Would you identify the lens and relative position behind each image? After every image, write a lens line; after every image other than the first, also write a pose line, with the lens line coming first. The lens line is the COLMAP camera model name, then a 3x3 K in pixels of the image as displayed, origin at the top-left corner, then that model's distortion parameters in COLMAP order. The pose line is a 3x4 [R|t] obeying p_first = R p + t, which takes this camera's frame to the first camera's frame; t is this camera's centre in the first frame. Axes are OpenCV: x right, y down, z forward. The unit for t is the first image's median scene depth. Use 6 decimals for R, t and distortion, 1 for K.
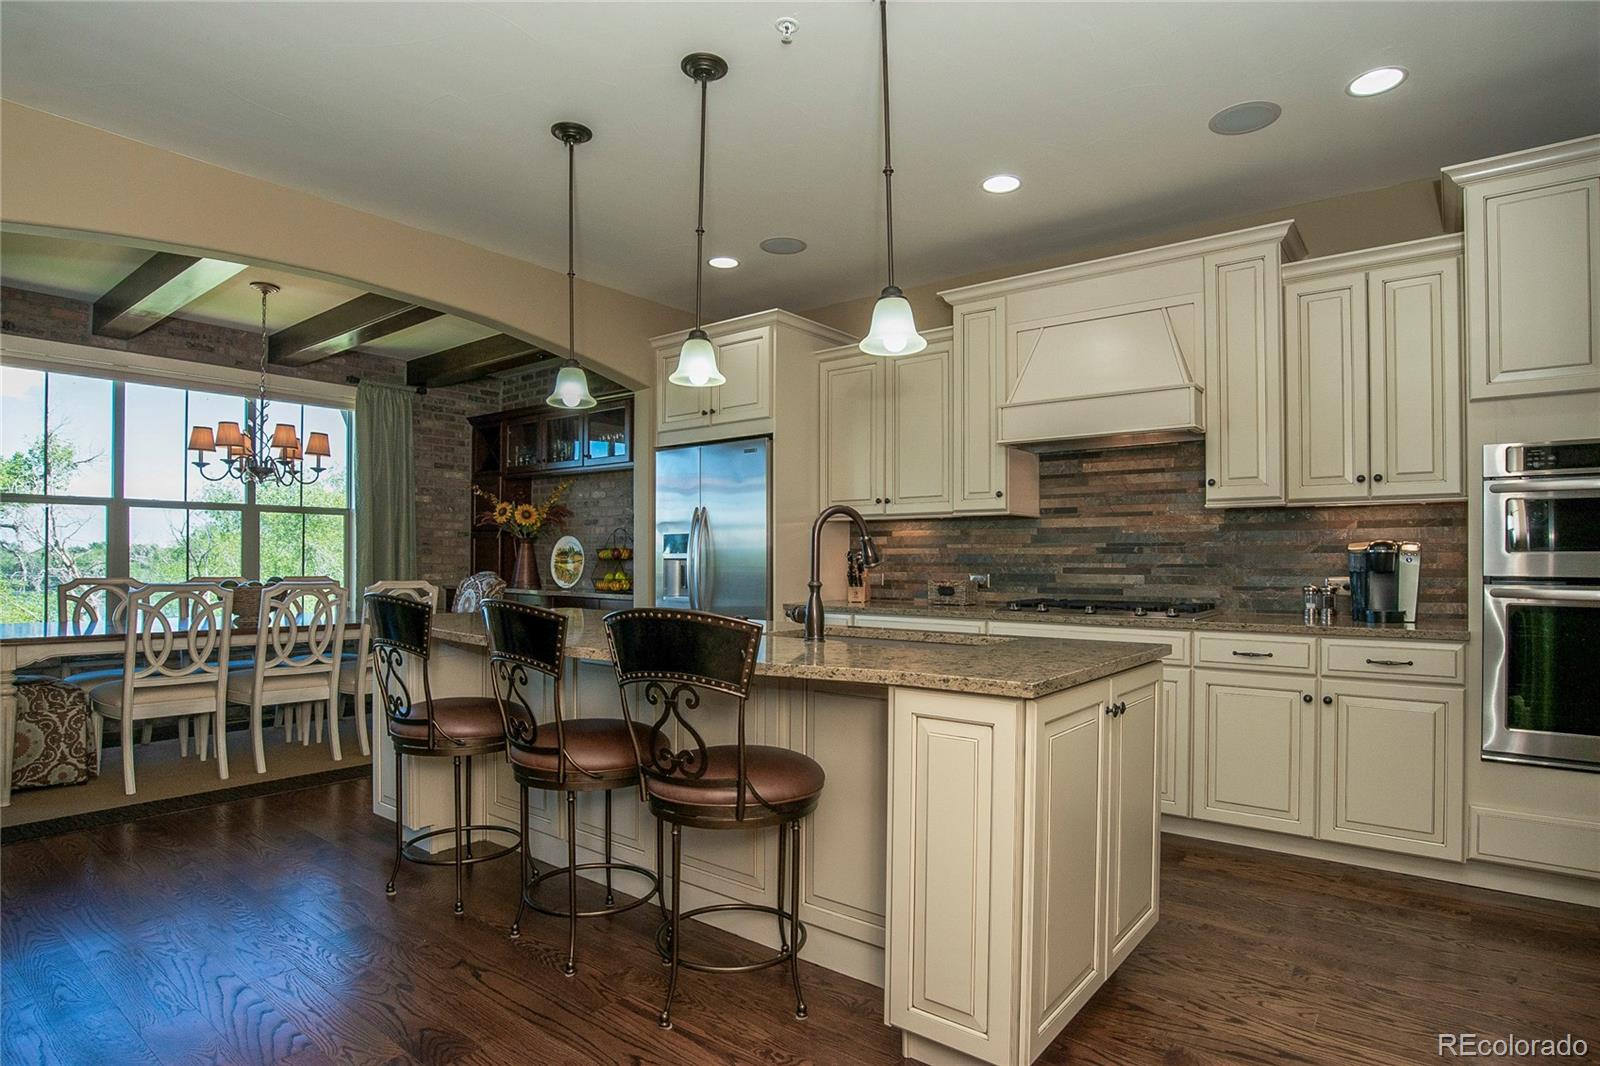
lens RADIAL K [[859.2, 0, 818.4], [0, 859.2, 556.9], [0, 0, 1]] dist [-0.045052, 0.016972]
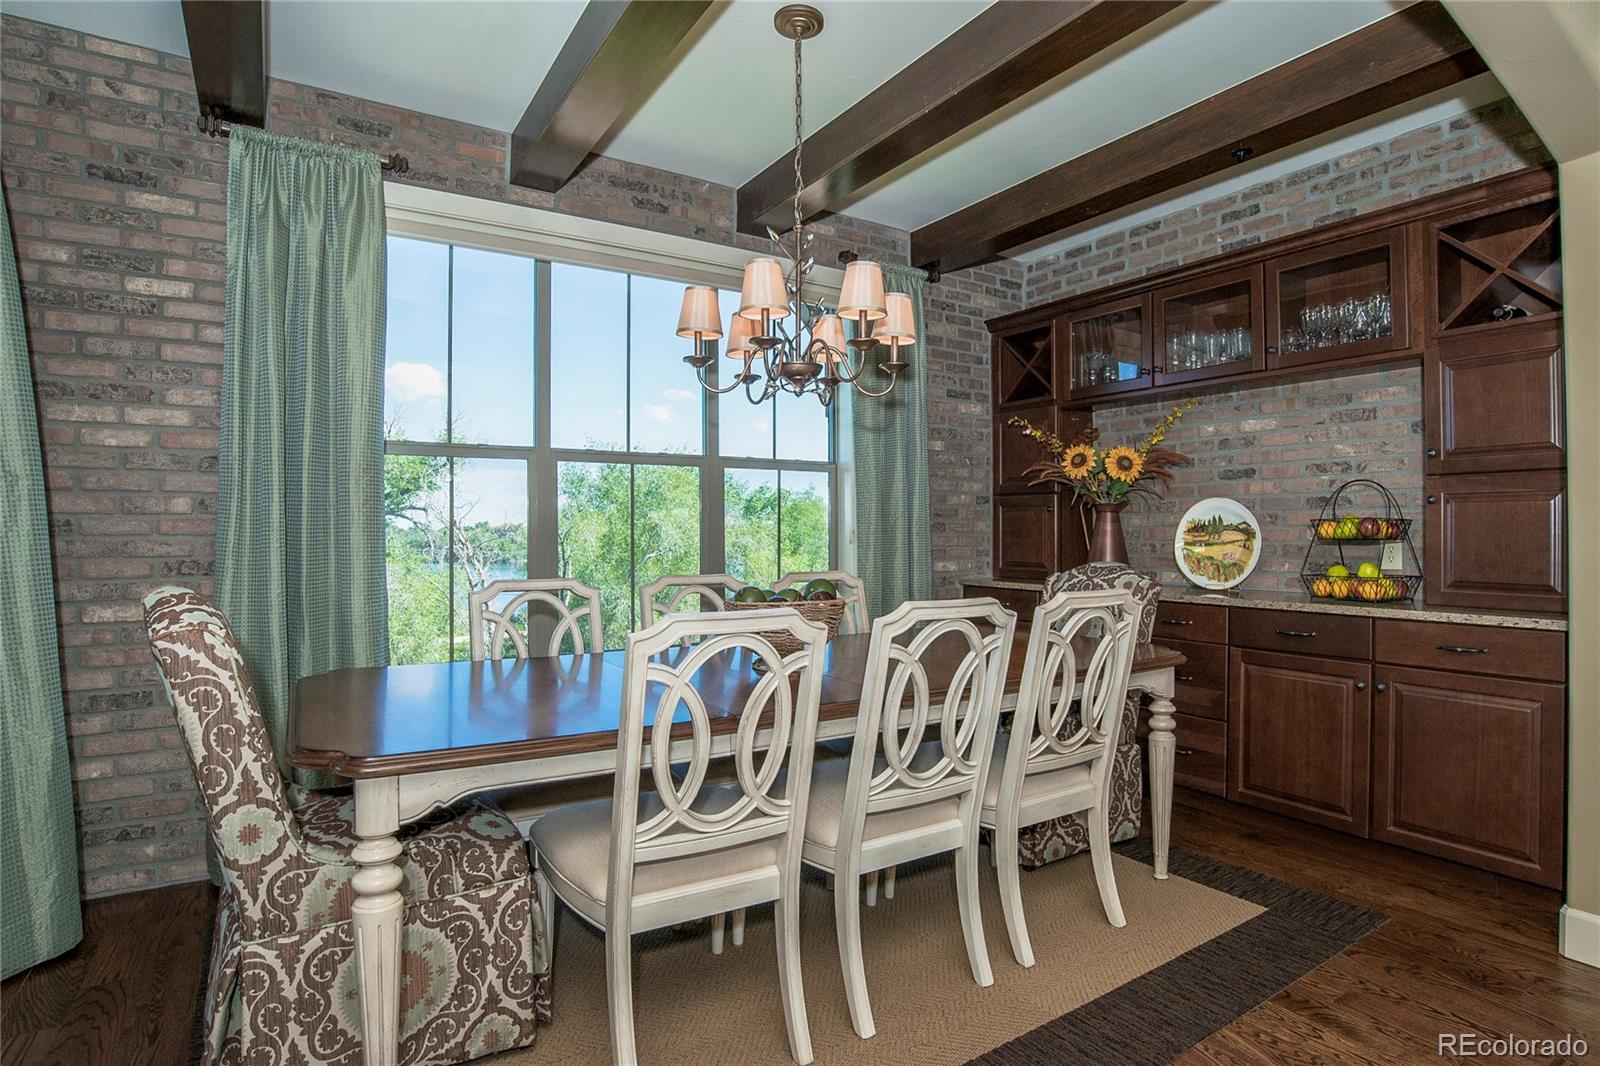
lens RADIAL K [[859.2, 0, 827.9], [0, 859.2, 535.2], [0, 0, 1]] dist [-0.045052, 0.016972]
pose [[0.947711, -0.004079, -0.319105, -0.381531], [0.005459, 0.999979, 0.003429, -0.003101], [0.319084, -0.004992, 0.947713, 0.409618]]
